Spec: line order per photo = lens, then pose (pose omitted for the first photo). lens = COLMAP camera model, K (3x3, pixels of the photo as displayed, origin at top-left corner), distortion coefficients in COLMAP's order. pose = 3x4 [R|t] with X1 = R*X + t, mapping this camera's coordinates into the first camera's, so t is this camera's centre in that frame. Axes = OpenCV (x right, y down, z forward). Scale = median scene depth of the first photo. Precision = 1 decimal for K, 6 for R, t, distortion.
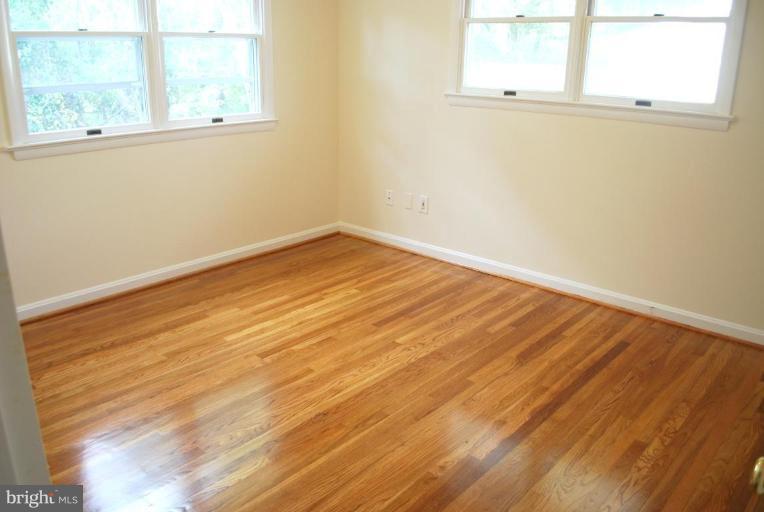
lens RADIAL K [[603.7, 0, 382.0], [0, 603.7, 256.0], [0, 0, 1]] dist [-0.077844, 0.005166]
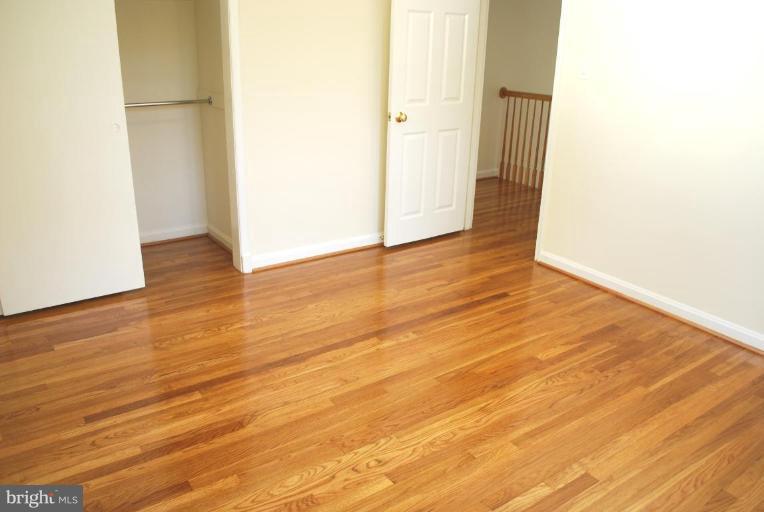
lens RADIAL K [[603.7, 0, 382.0], [0, 603.7, 256.0], [0, 0, 1]] dist [-0.077844, 0.005166]
pose [[-0.973201, -0.113212, 0.200159, -0.076152], [0.039554, 0.775031, 0.630684, -0.503967], [-0.226530, 0.621699, -0.749783, 1.477044]]
